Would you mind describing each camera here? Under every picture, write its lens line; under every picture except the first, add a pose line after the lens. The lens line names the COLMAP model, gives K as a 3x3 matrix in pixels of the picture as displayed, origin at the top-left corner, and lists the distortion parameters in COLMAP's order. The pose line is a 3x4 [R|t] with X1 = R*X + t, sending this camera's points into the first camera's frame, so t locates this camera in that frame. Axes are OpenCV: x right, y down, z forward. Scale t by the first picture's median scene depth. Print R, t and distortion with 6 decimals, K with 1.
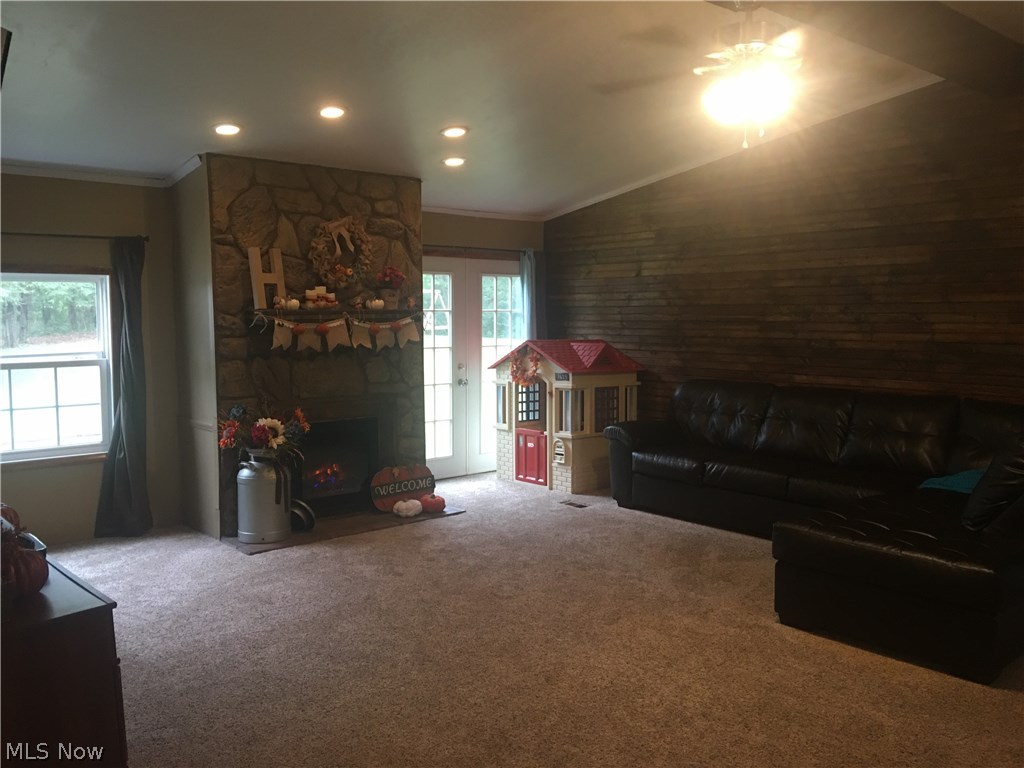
lens RADIAL K [[861.6, 0, 504.1], [0, 861.6, 375.5], [0, 0, 1]] dist [0.075228, -0.123265]
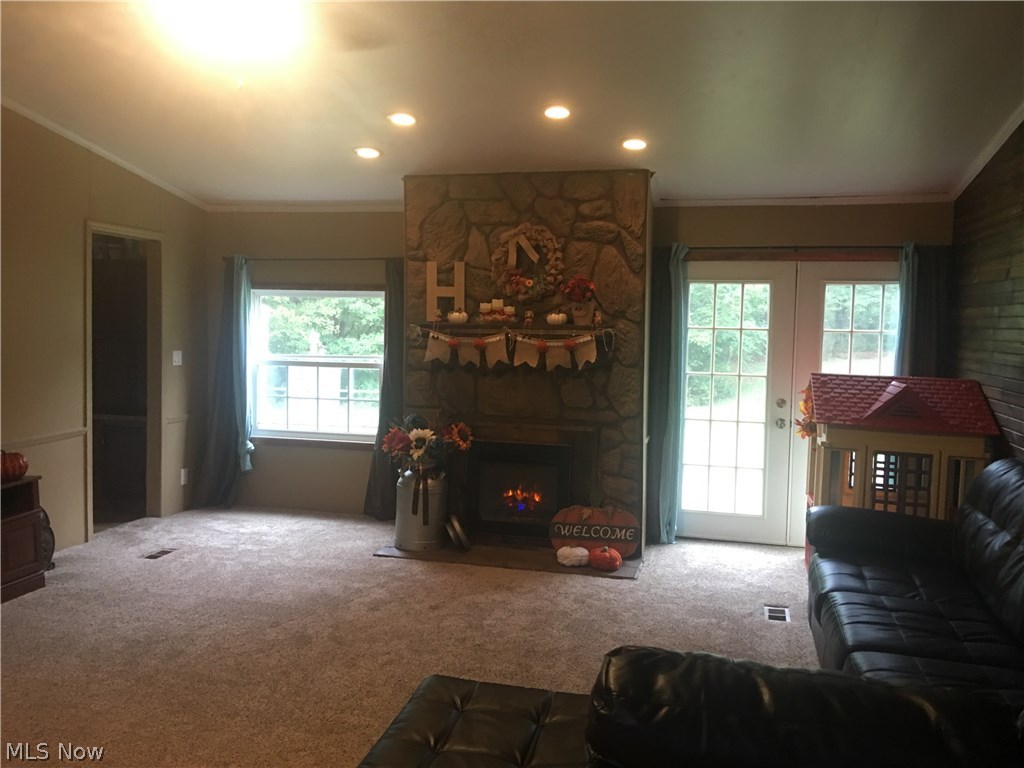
lens RADIAL K [[861.6, 0, 527.6], [0, 861.6, 372.2], [0, 0, 1]] dist [0.075228, -0.123265]
pose [[0.570973, 0.060665, -0.818725, 0.566507], [-0.081230, 0.996547, 0.017192, -0.040406], [0.816941, 0.056689, 0.573929, 0.468494]]
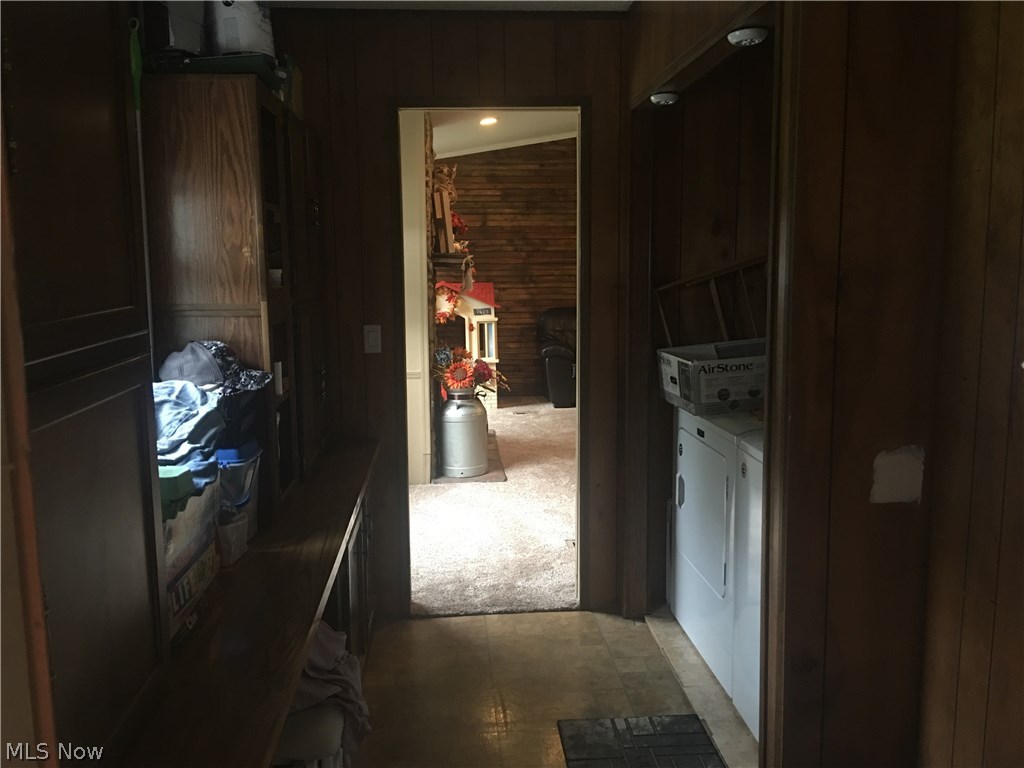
lens RADIAL K [[861.6, 0, 512.1], [0, 861.6, 382.0], [0, 0, 1]] dist [0.075228, -0.123265]
pose [[0.587019, -0.117427, 0.801011, -0.983434], [0.067723, 0.993079, 0.095953, -0.015147], [-0.806735, -0.002080, 0.590909, 0.312353]]
